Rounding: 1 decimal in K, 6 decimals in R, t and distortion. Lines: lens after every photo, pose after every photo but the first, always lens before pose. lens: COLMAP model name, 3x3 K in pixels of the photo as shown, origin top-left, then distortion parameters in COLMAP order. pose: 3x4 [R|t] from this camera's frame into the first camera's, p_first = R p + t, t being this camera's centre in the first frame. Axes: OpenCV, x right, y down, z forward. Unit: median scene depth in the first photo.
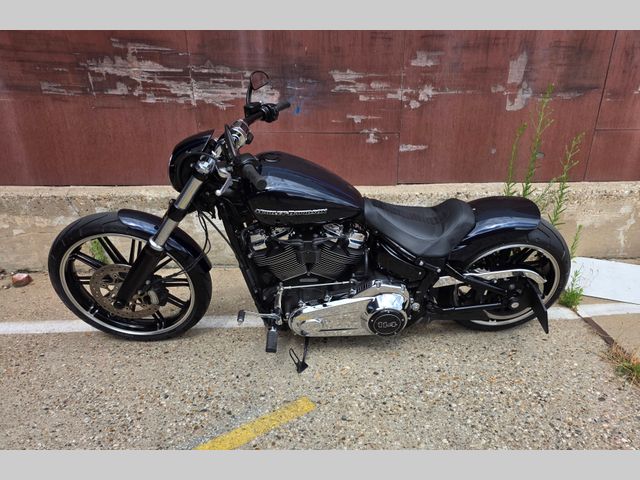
lens RADIAL K [[463.2, 0, 352.3], [0, 463.2, 282.3], [0, 0, 1]] dist [0.048881, -0.038923]
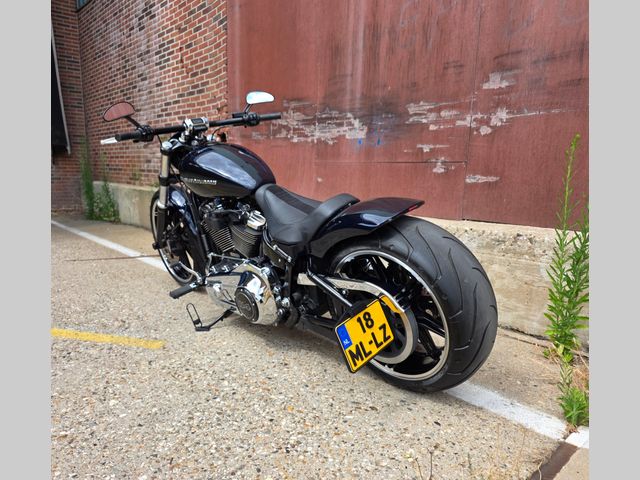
lens RADIAL K [[430.7, 0, 305.1], [0, 430.7, 238.8], [0, 0, 1]] dist [0.050075, -0.053898]
pose [[0.615860, 0.128348, -0.777331, 0.607980], [-0.342132, 0.932324, -0.117123, 0.016367], [0.709691, 0.338081, 0.618093, 0.346758]]
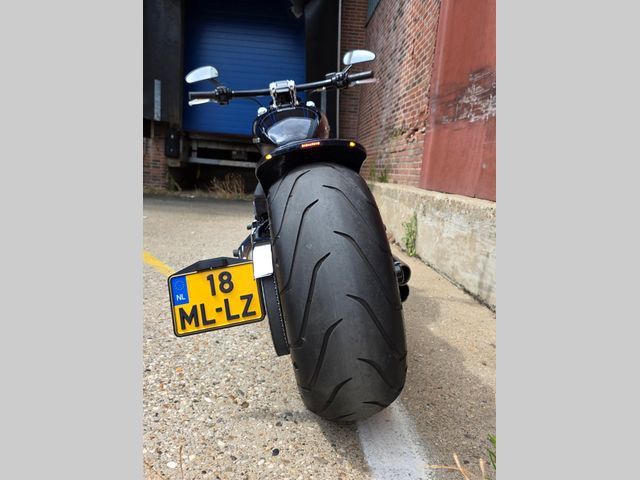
lens RADIAL K [[433.4, 0, 320.0], [0, 433.4, 240.0], [0, 0, 1]] dist [0.004221, -0.002077]
pose [[-0.004205, 0.151522, -0.988445, 0.652522], [-0.489247, 0.861761, 0.134184, -0.102249], [0.872135, 0.484158, 0.070508, 0.757080]]
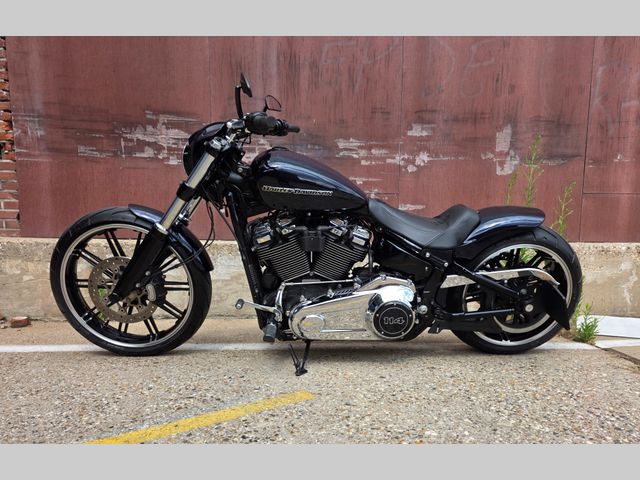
lens RADIAL K [[448.7, 0, 339.6], [0, 448.7, 288.1], [0, 0, 1]] dist [0.063488, -0.066926]
pose [[0.999705, 0.005260, -0.023699, -0.009376], [-0.012337, 0.950861, -0.309374, 0.224311], [0.020908, 0.309575, 0.950645, 0.081551]]
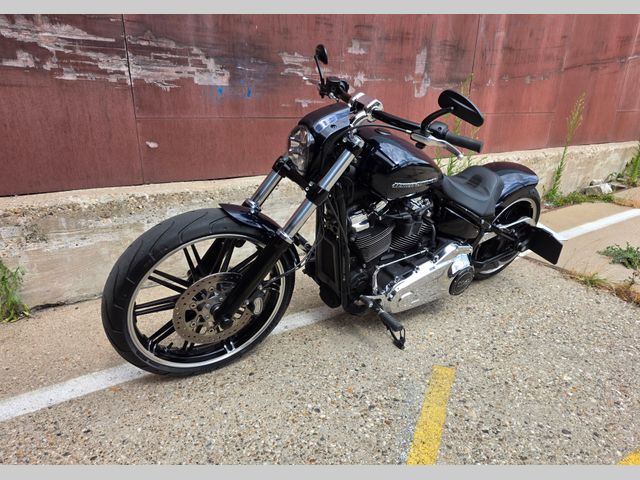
lens RADIAL K [[471.4, 0, 352.2], [0, 471.4, 268.0], [0, 0, 1]] dist [0.042185, -0.031202]
pose [[0.828231, -0.179863, 0.530738, -0.523492], [0.198277, 0.979884, 0.022658, -0.014110], [-0.524137, 0.086467, 0.847233, 0.138662]]
